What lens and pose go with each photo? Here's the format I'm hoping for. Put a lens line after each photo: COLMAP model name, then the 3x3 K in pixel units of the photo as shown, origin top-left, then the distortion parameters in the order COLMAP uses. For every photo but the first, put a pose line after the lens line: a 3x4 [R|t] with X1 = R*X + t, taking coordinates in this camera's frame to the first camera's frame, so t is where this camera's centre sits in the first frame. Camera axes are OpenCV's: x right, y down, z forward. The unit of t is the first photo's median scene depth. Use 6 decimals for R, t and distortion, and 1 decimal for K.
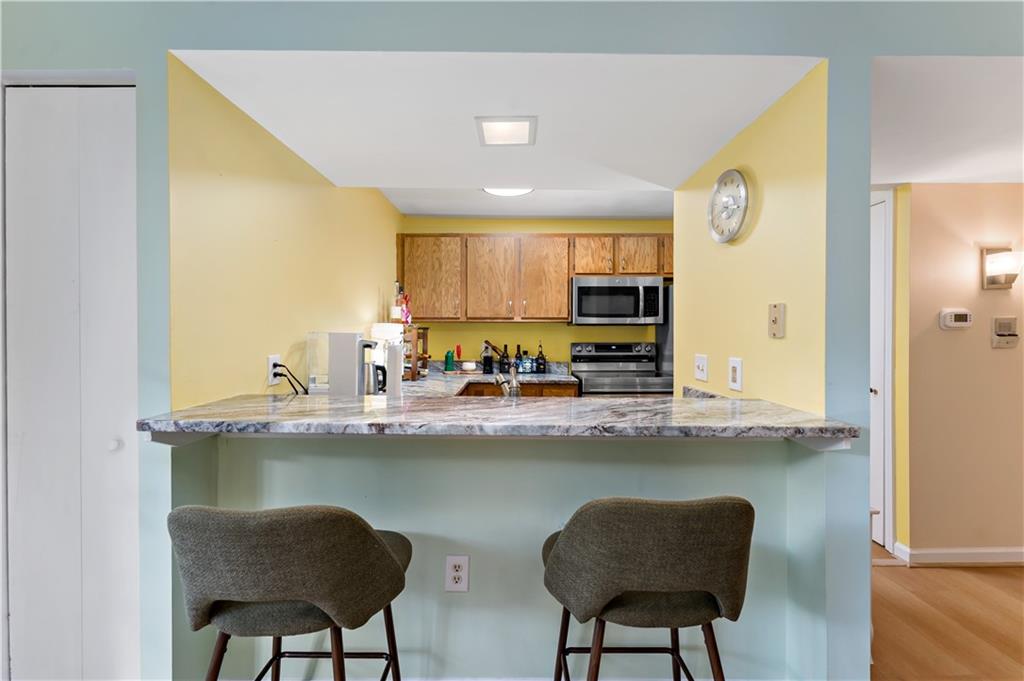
lens RADIAL K [[413.5, 0, 511.4], [0, 413.5, 330.6], [0, 0, 1]] dist [0.000501, -0.000022]
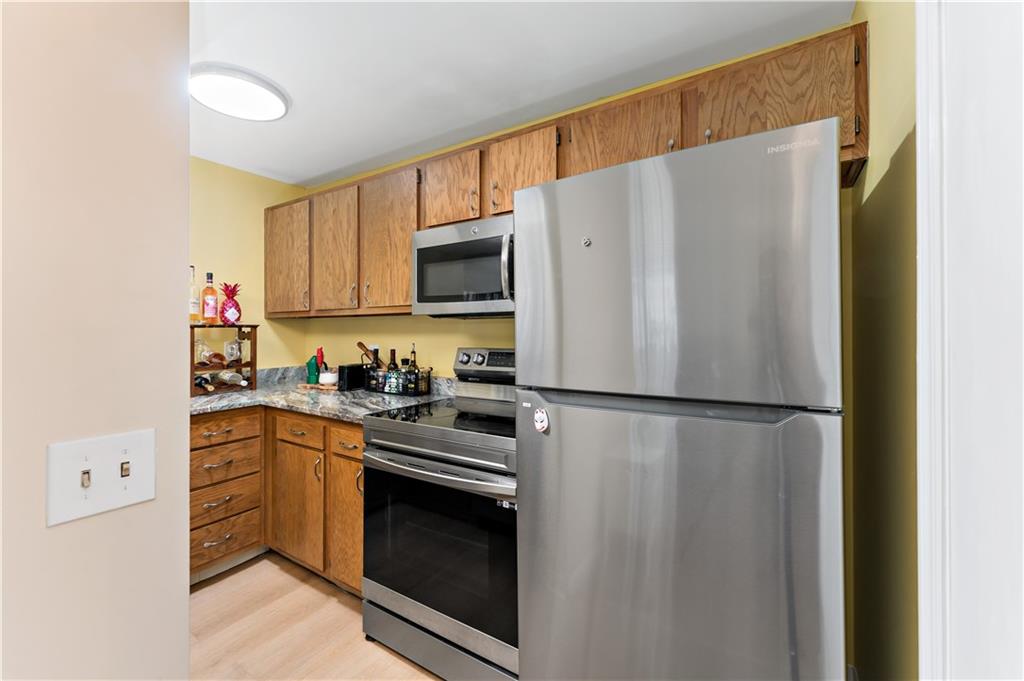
lens RADIAL K [[413.5, 0, 516.7], [0, 413.5, 339.3], [0, 0, 1]] dist [0.000501, -0.000022]
pose [[0.848816, 0.005561, -0.528660, 0.578700], [0.007483, 0.999718, 0.022530, 0.004443], [0.528636, -0.023080, 0.848535, 0.591846]]
